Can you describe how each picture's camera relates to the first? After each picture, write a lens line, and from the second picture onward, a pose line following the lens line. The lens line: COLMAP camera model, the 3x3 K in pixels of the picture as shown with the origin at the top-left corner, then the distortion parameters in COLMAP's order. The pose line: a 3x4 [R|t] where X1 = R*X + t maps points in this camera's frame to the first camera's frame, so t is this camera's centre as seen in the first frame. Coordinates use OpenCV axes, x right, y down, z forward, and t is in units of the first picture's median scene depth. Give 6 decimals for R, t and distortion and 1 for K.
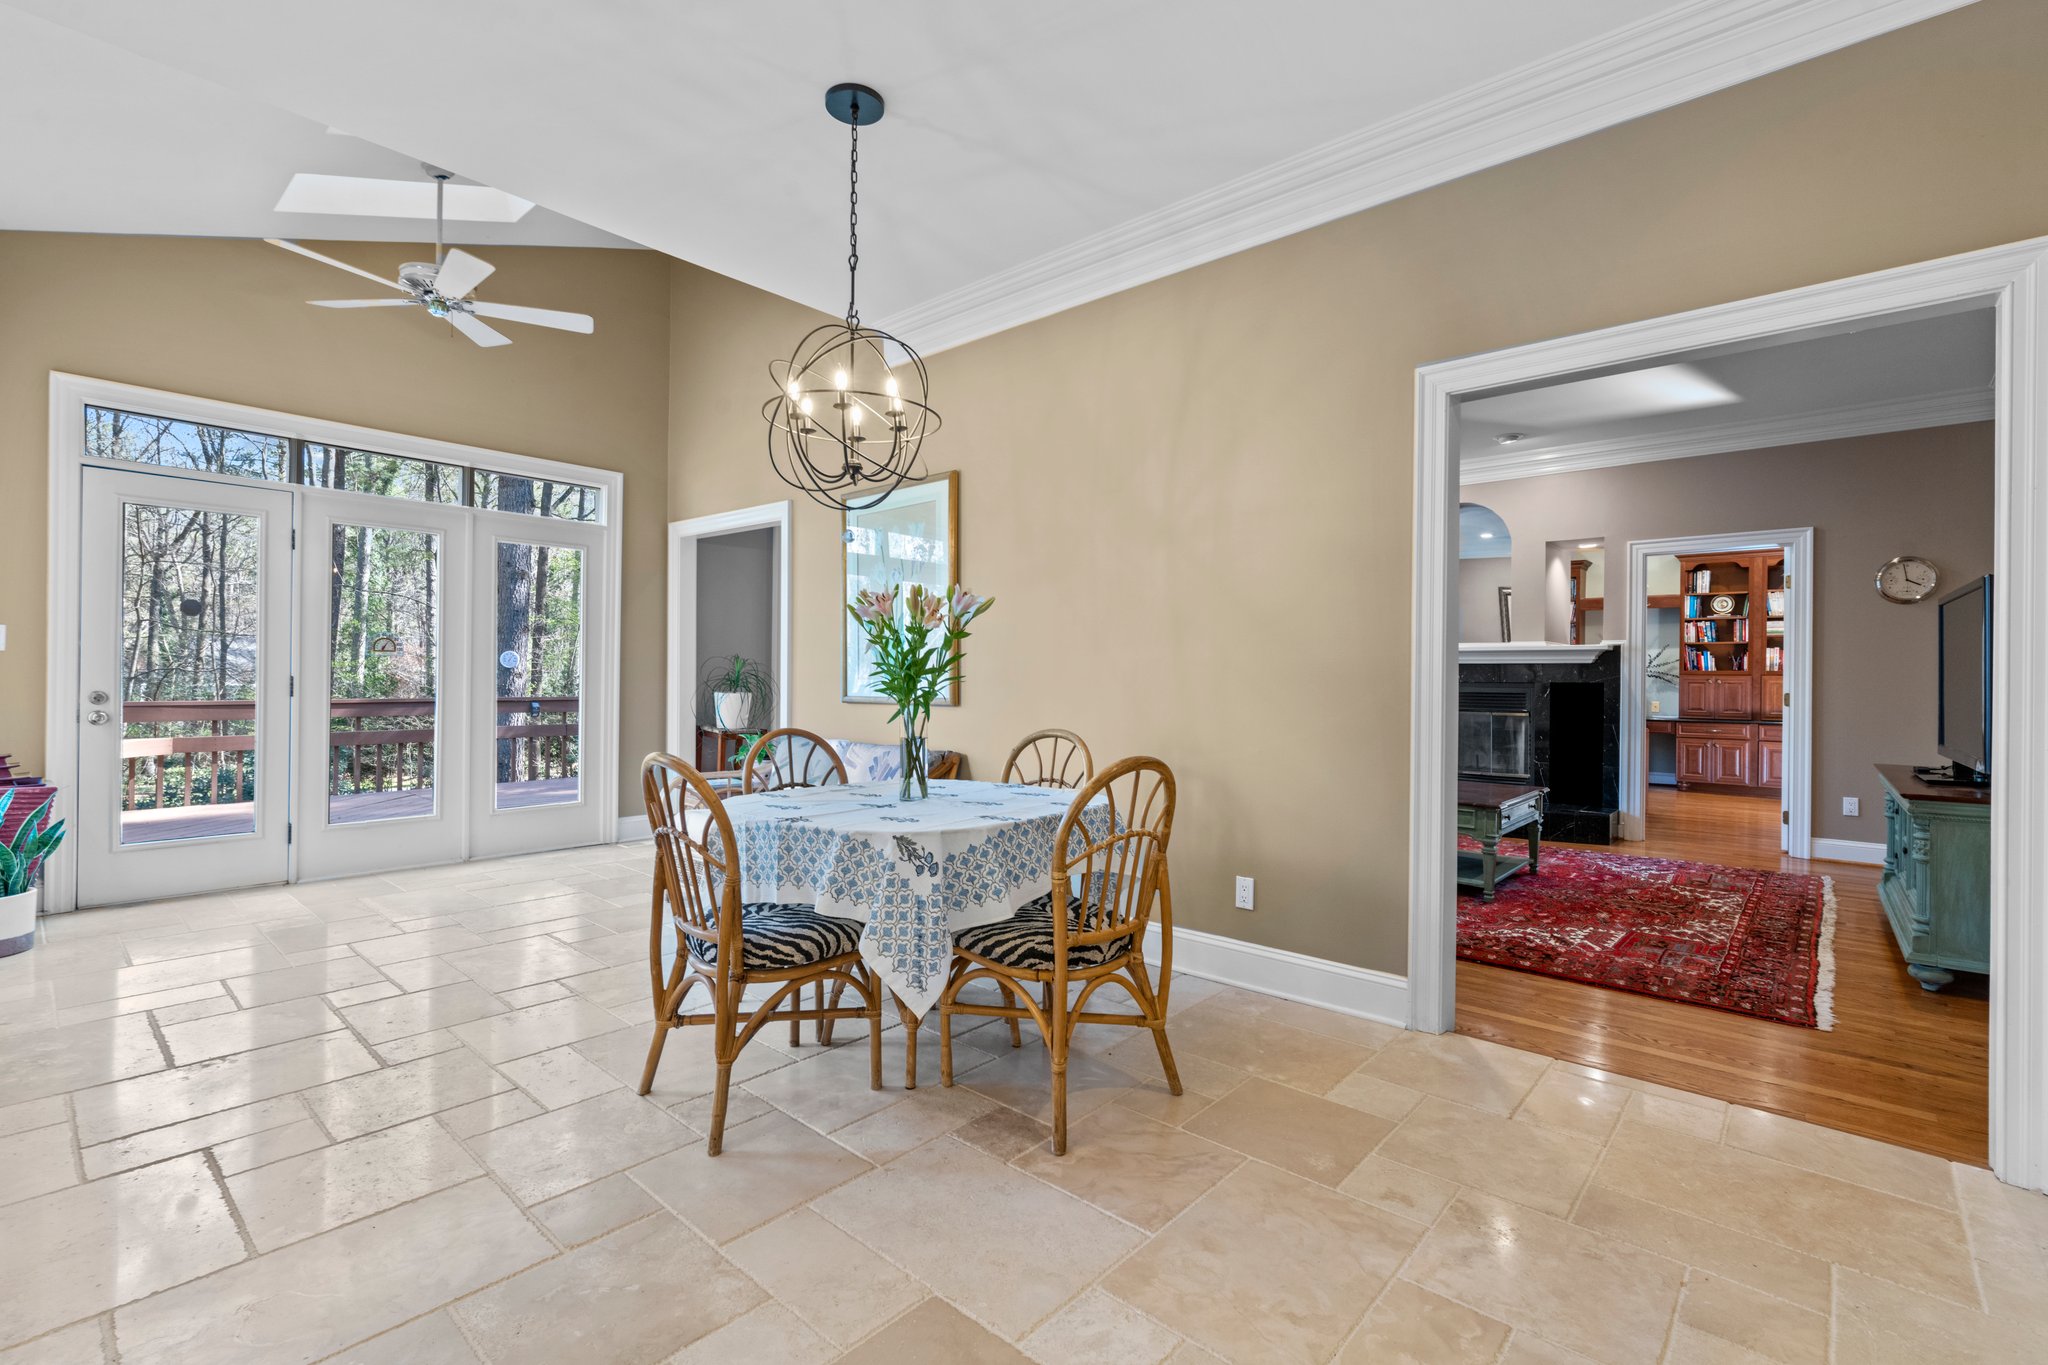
lens RADIAL K [[911.9, 0, 1016.0], [0, 911.9, 665.3], [0, 0, 1]] dist [0.000655, -0.000140]
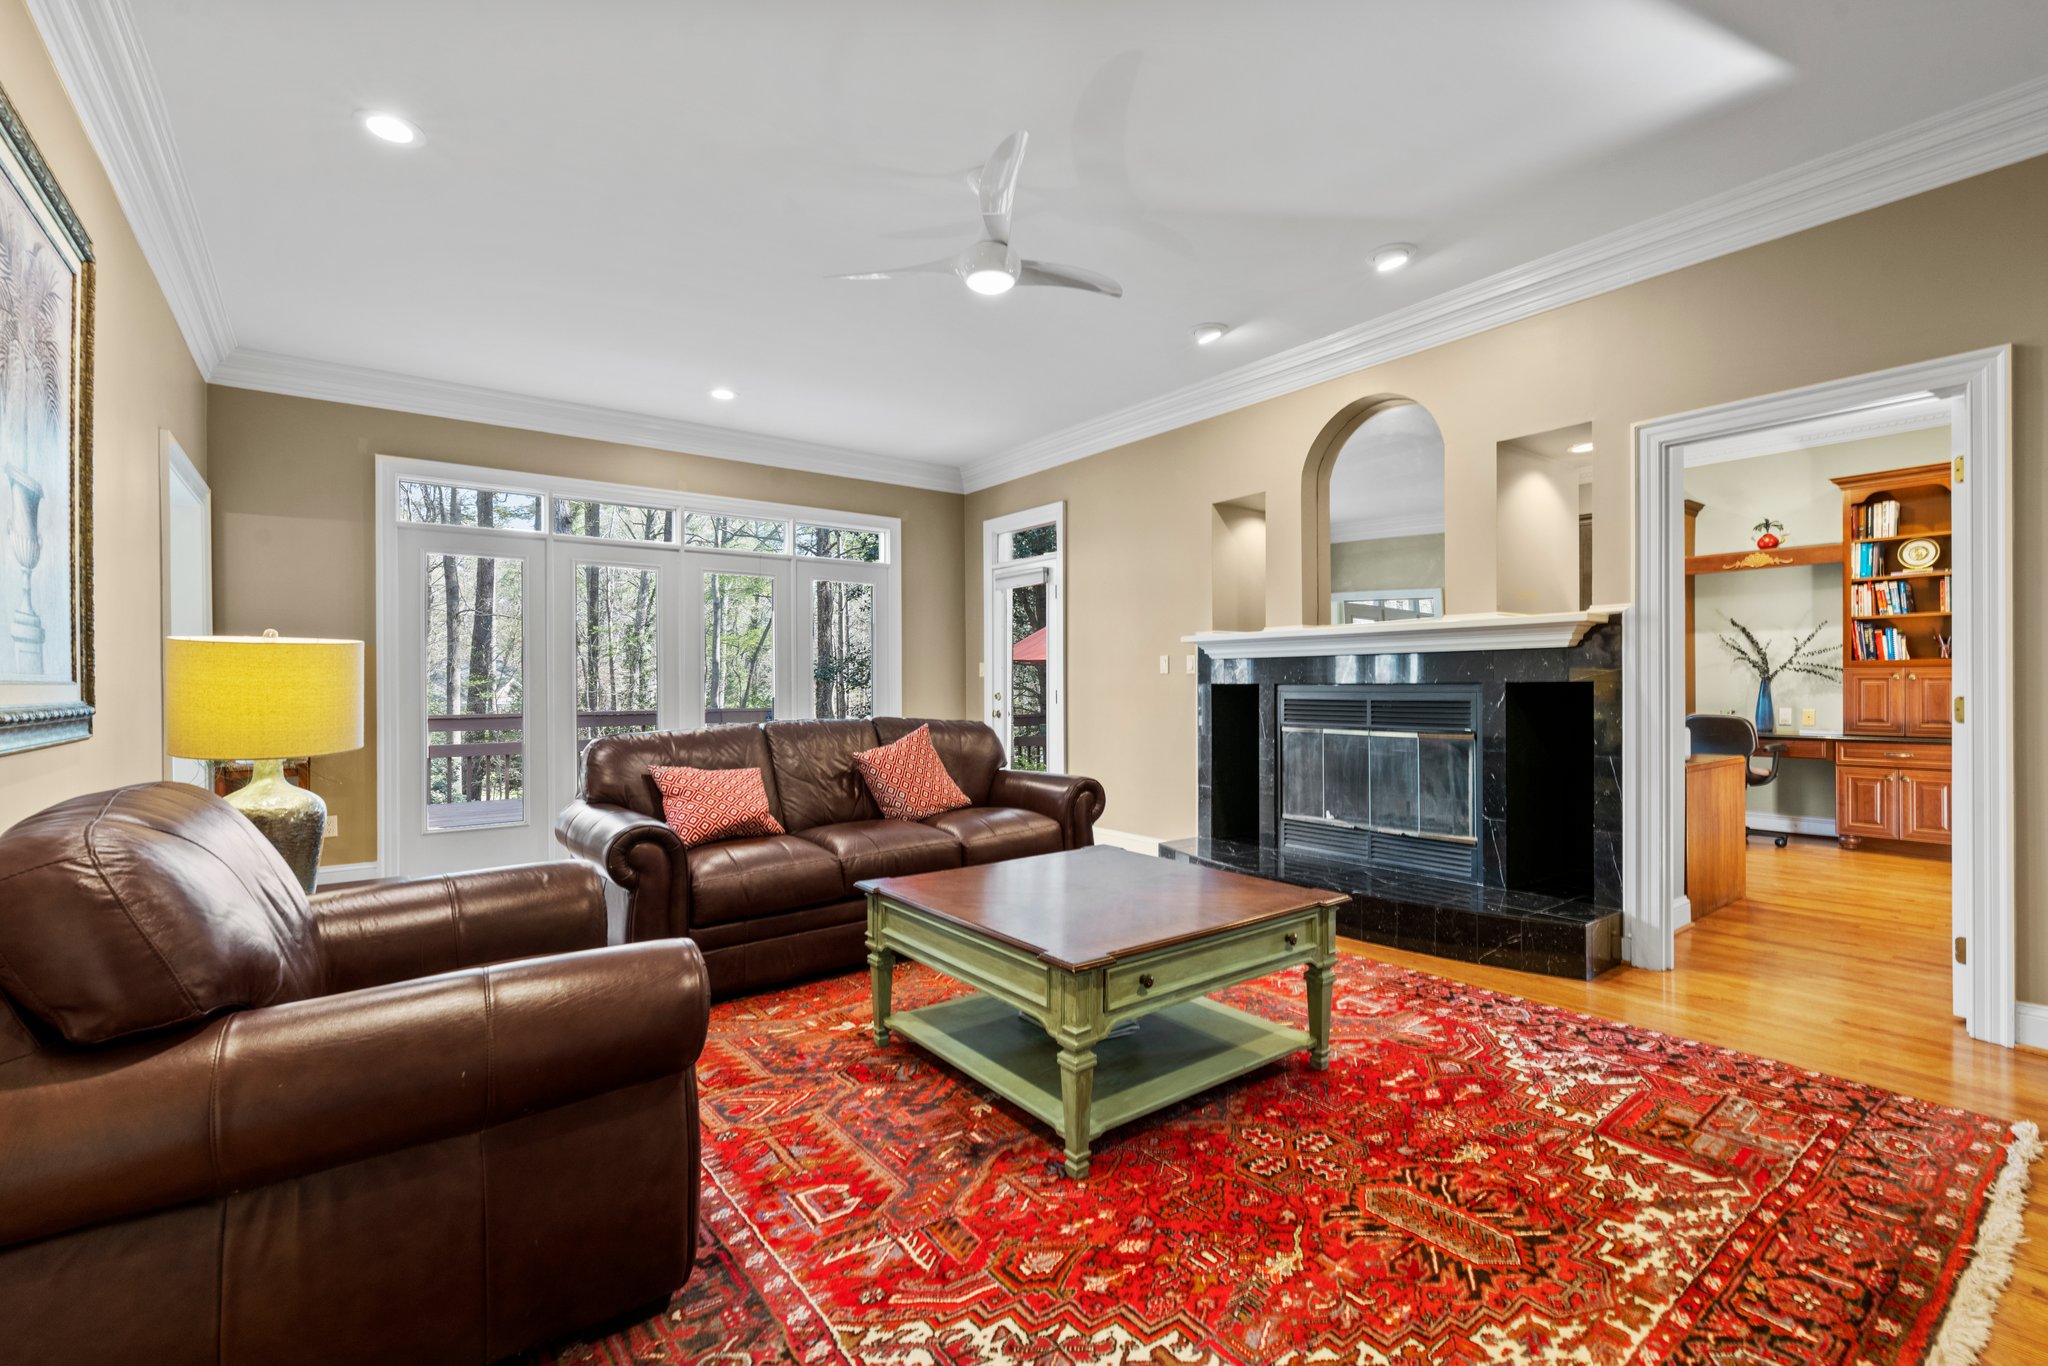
lens RADIAL K [[884.1, 0, 1020.9], [0, 884.1, 676.1], [0, 0, 1]] dist [-0.000318, 0.000438]
pose [[0.980152, -0.017127, -0.197504, 0.317994], [0.017298, 0.999850, -0.000860, 0.008157], [0.197489, -0.002574, 0.980302, 0.311362]]
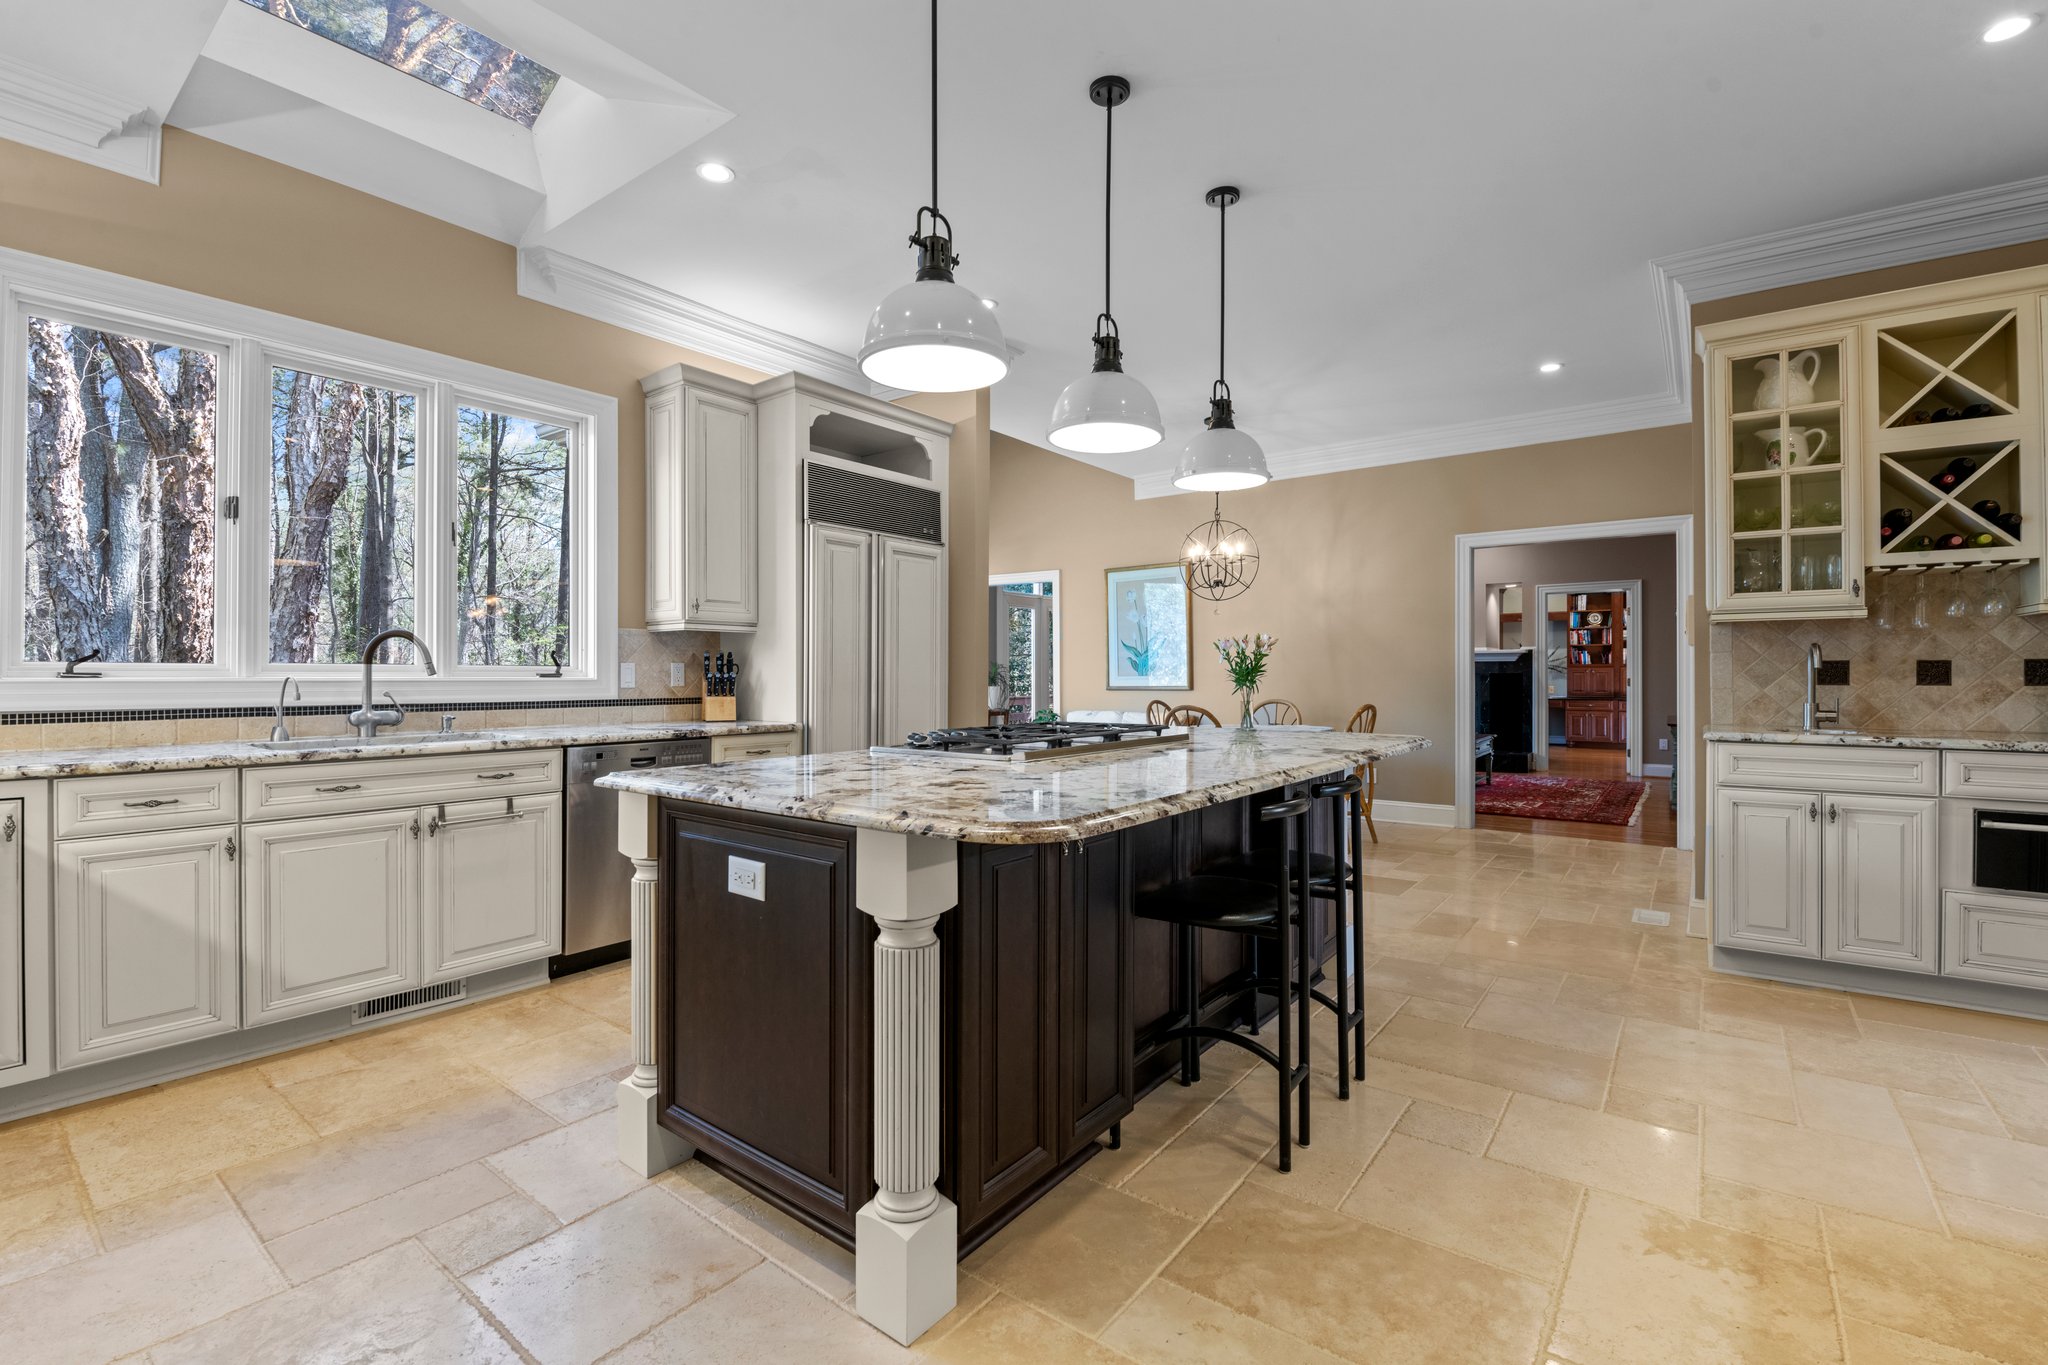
lens RADIAL K [[911.9, 0, 1016.0], [0, 911.9, 665.3], [0, 0, 1]] dist [0.000655, -0.000140]
pose [[0.996214, -0.011883, 0.086118, -0.292870], [0.011696, 0.999928, 0.002681, -0.007503], [-0.086143, -0.001664, 0.996281, -0.399741]]
